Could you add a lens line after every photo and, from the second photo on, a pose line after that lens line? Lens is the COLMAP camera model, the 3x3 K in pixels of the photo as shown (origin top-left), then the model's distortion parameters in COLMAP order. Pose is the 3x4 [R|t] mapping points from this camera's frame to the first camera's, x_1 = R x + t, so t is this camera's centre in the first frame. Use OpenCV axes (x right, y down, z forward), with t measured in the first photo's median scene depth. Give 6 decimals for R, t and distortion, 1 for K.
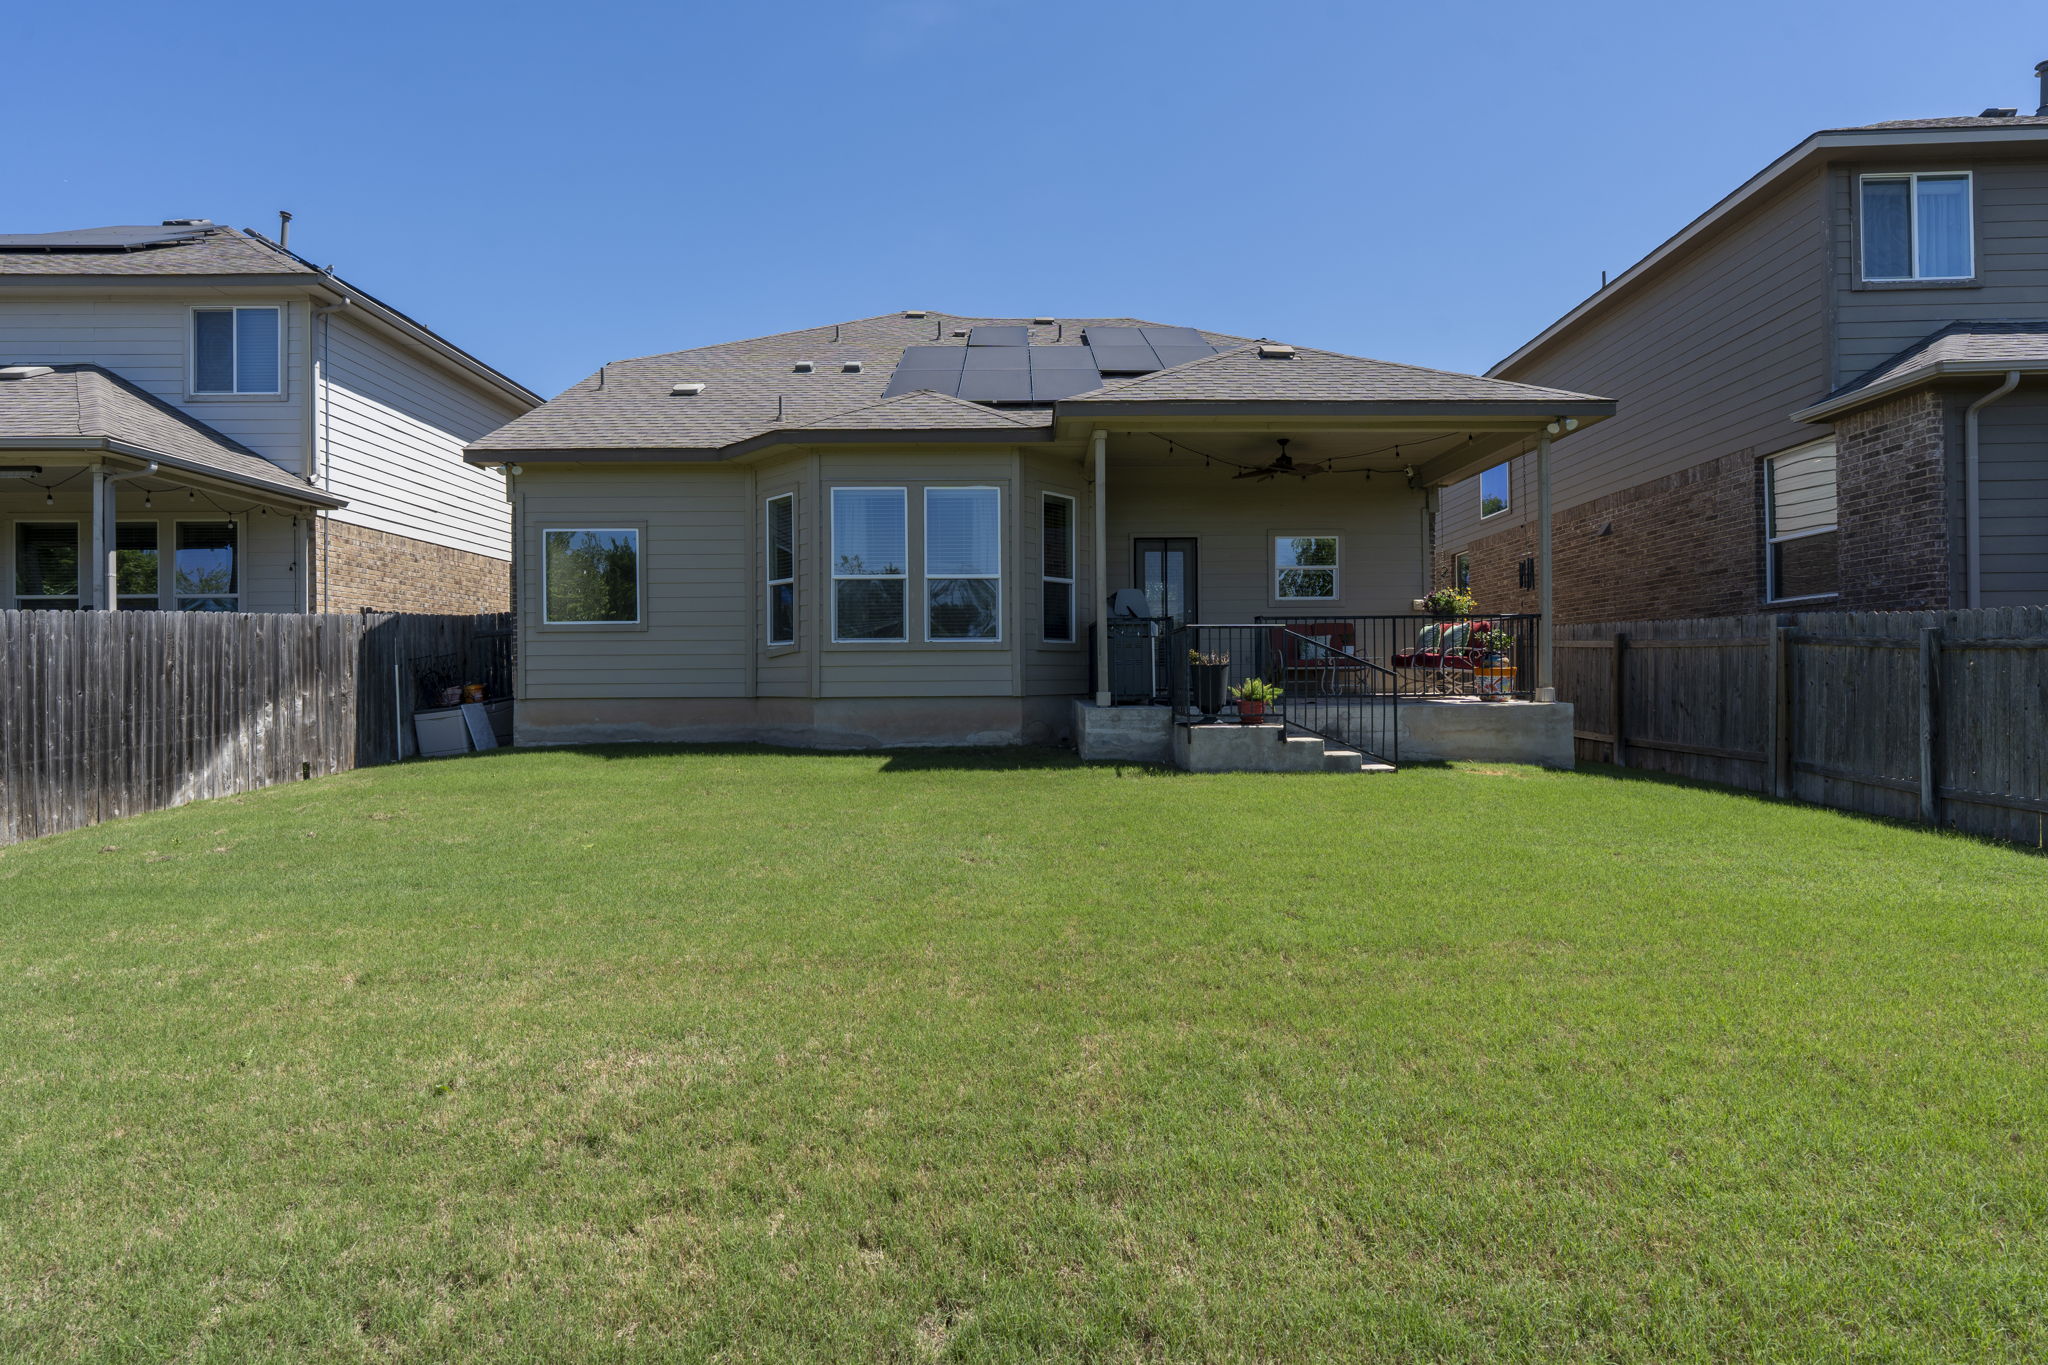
lens RADIAL K [[931.5, 0, 1024.0], [0, 931.5, 682.5], [0, 0, 1]] dist [-0.001593, 0.000216]
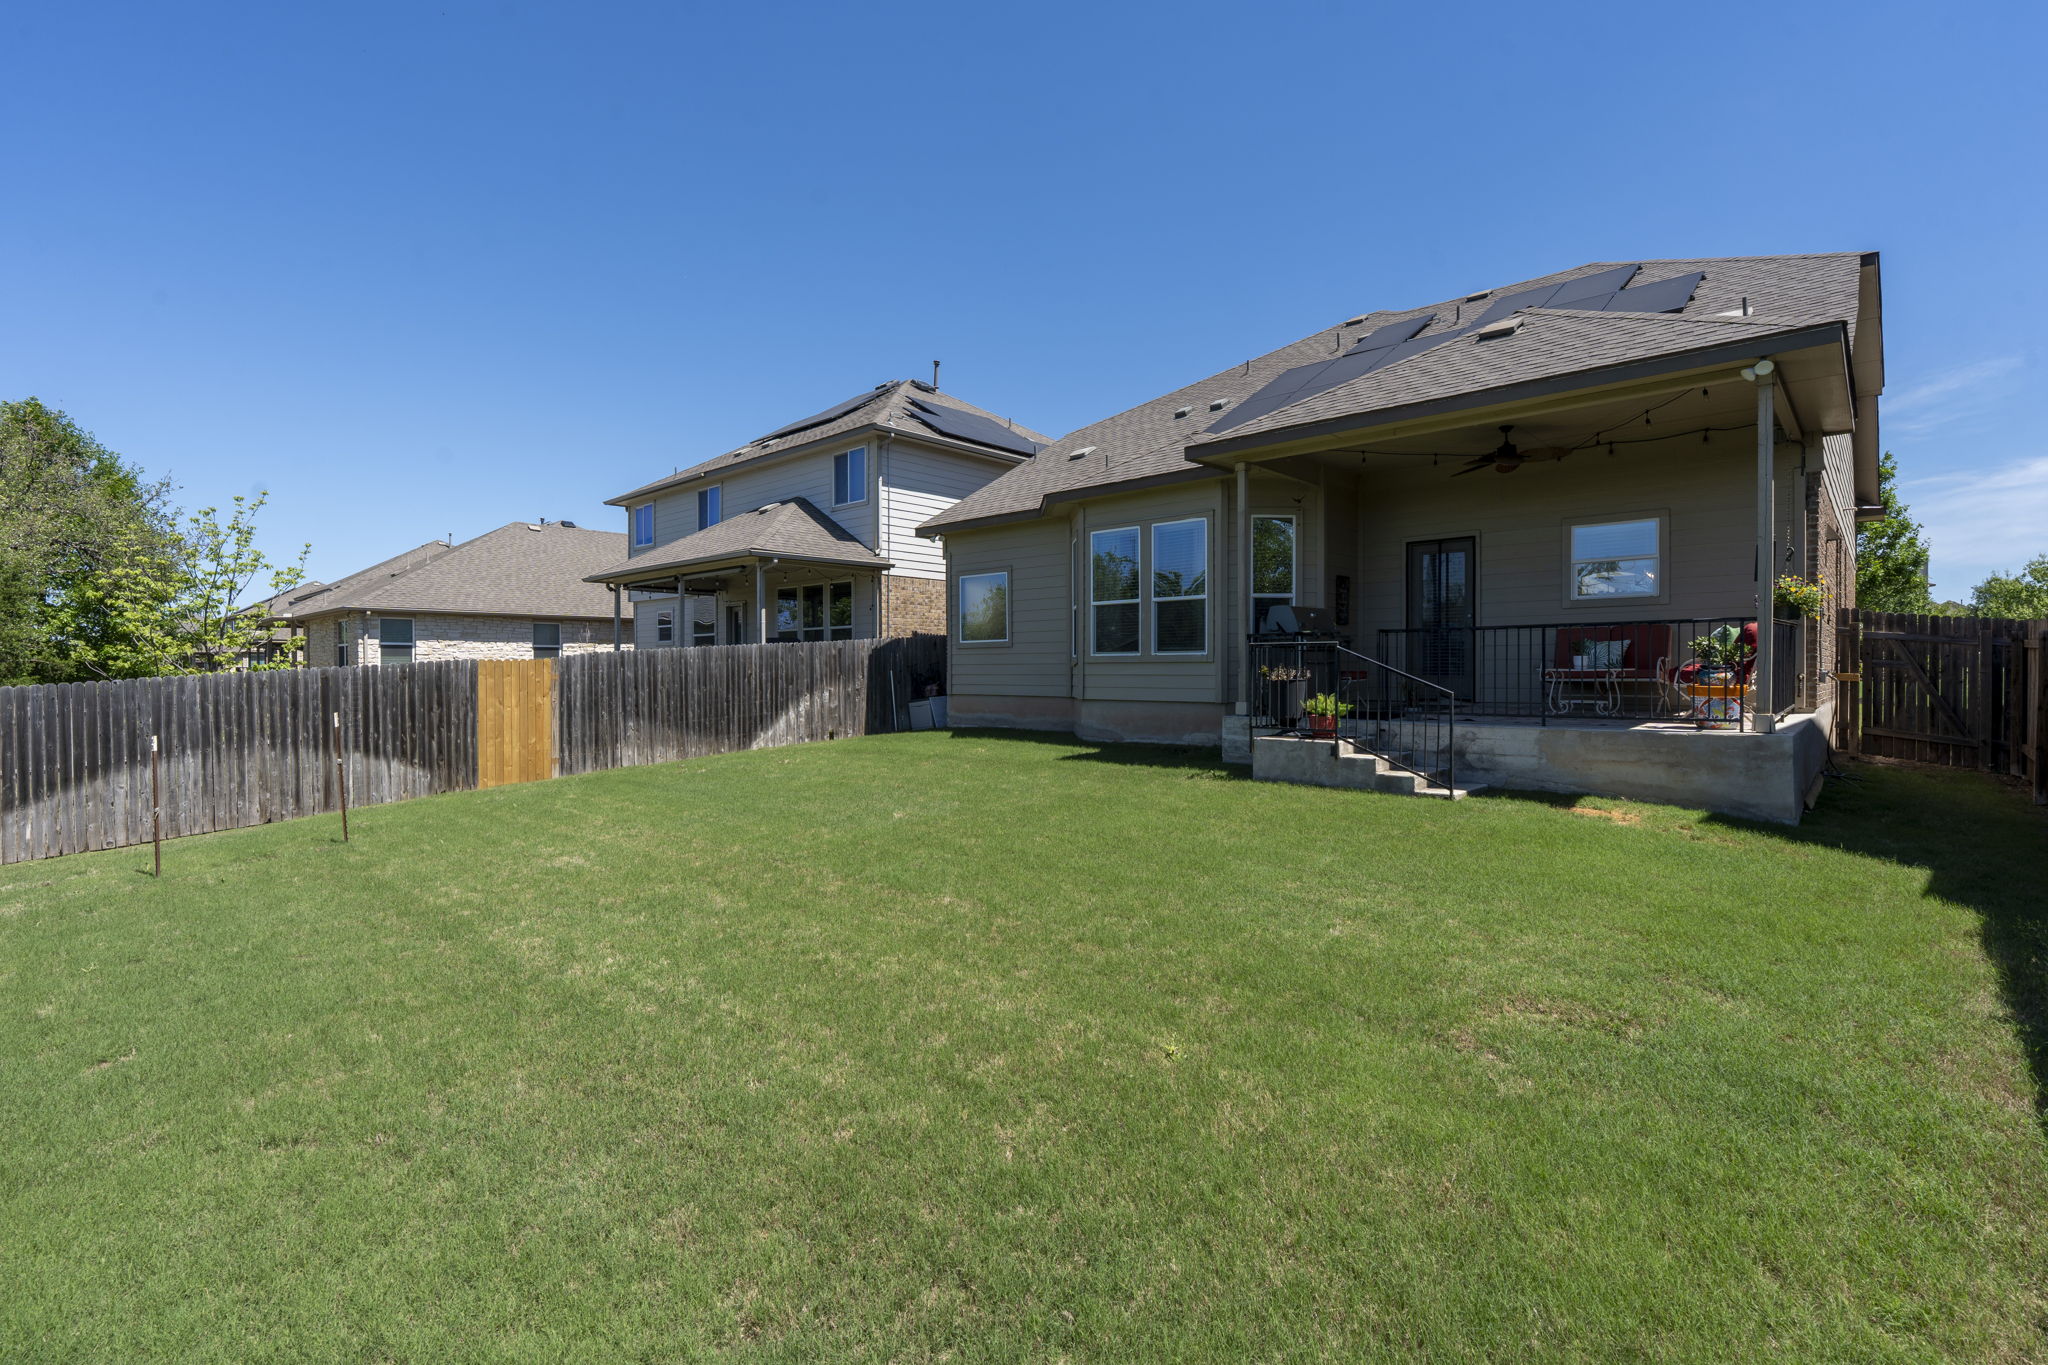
lens RADIAL K [[931.5, 0, 1024.0], [0, 931.5, 682.5], [0, 0, 1]] dist [-0.001593, 0.000216]
pose [[0.723939, 0.015129, -0.689698, 0.590297], [-0.007741, 0.999875, 0.013807, -0.023434], [0.689820, -0.004657, 0.723966, 0.029054]]
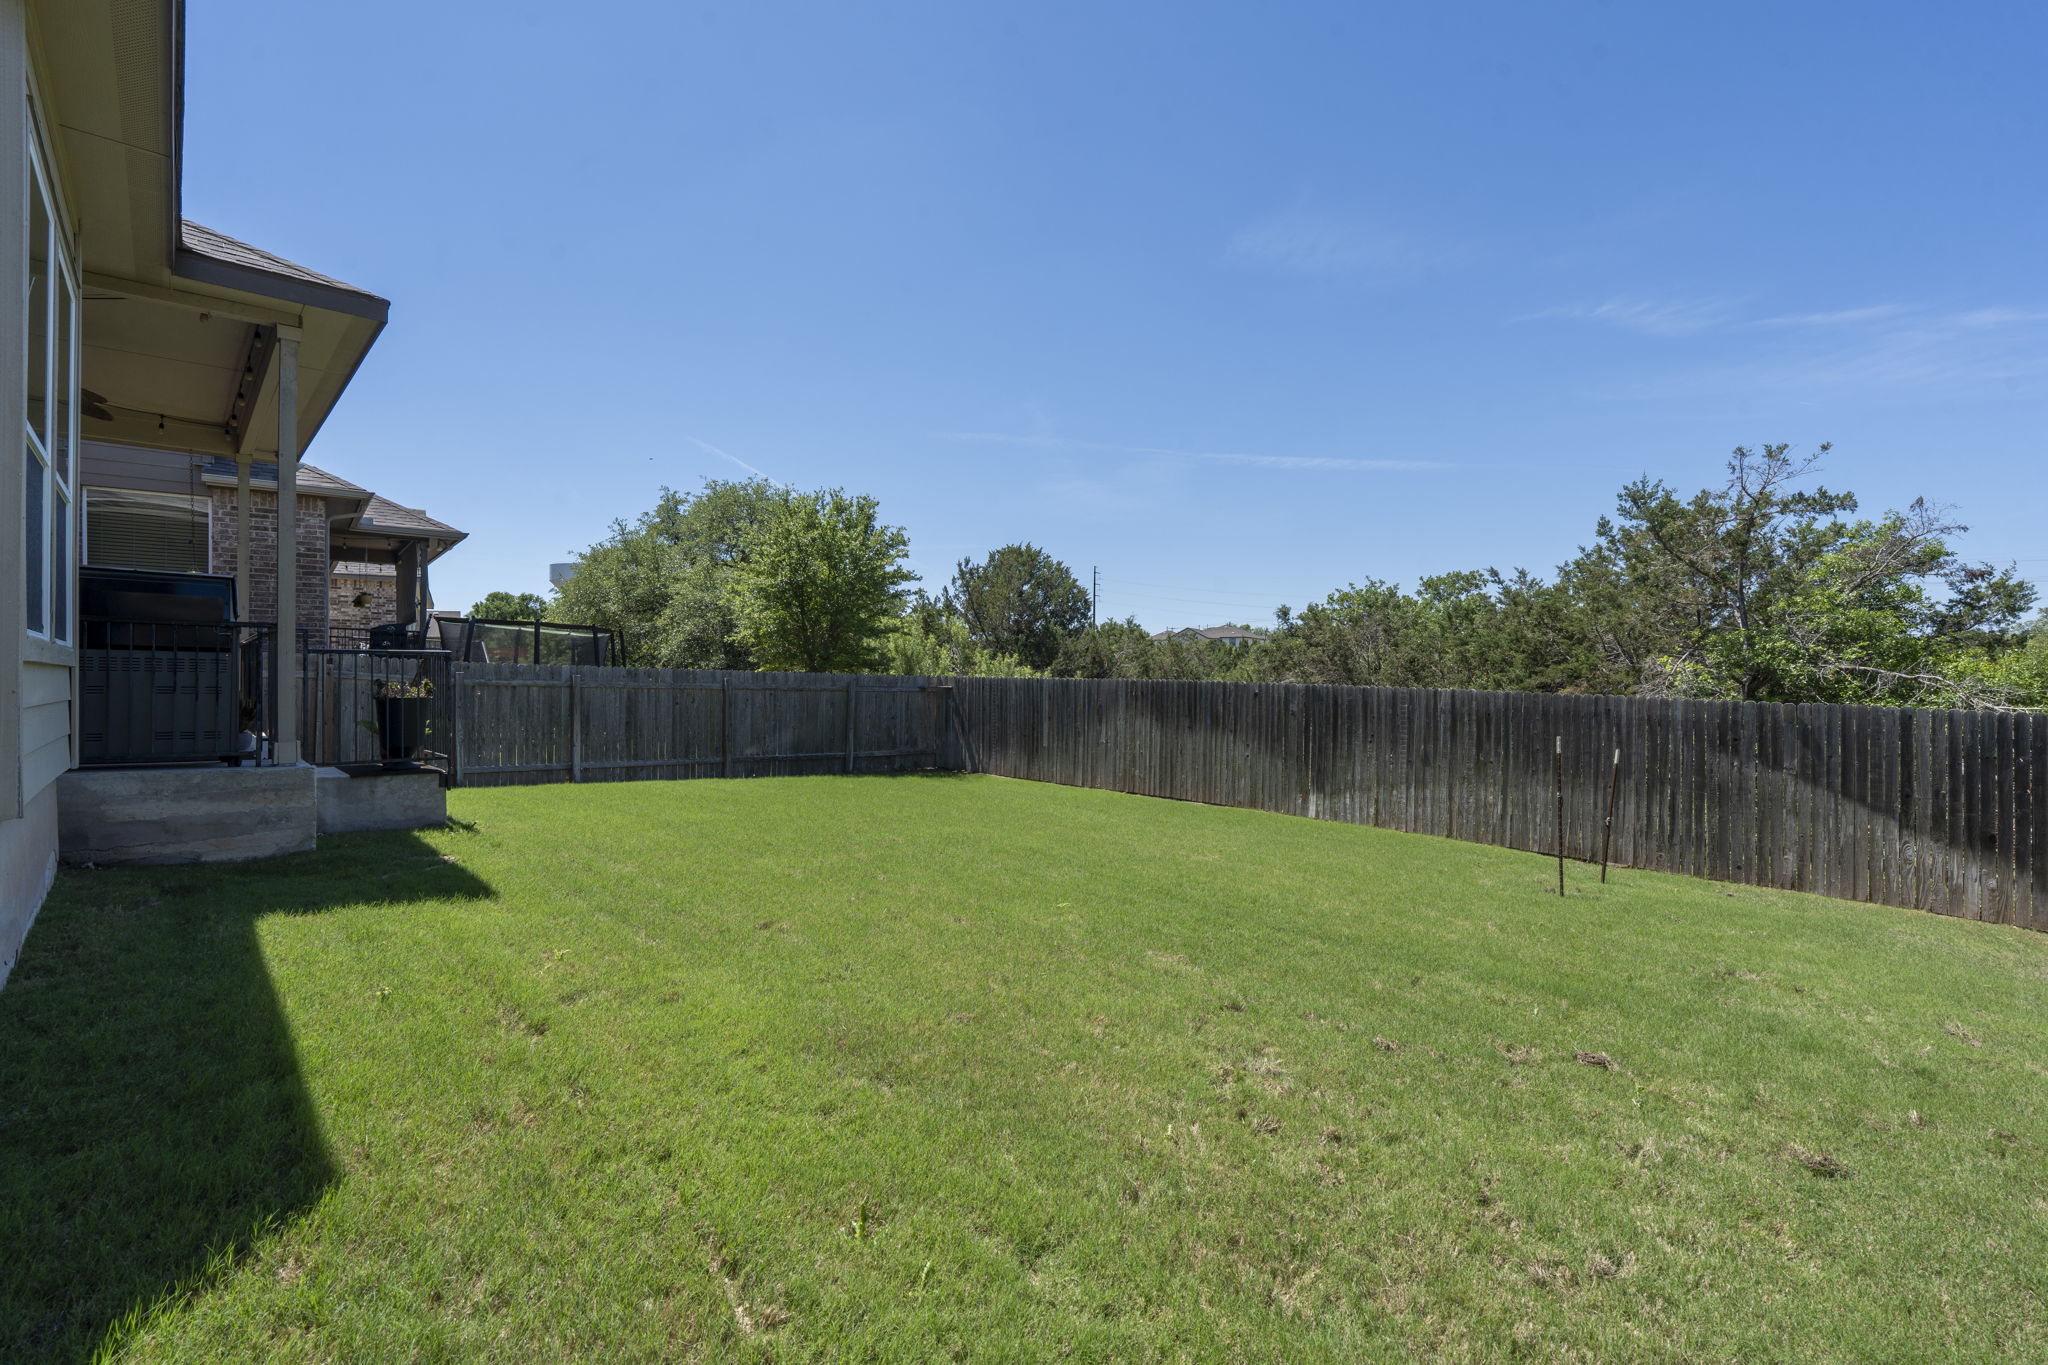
lens RADIAL K [[931.5, 0, 1024.0], [0, 931.5, 682.5], [0, 0, 1]] dist [-0.001593, 0.000216]
pose [[-0.666139, 0.010246, 0.745757, -1.036381], [0.002565, 0.999931, -0.011448, -0.016519], [-0.745823, -0.005713, -0.666120, 1.457858]]
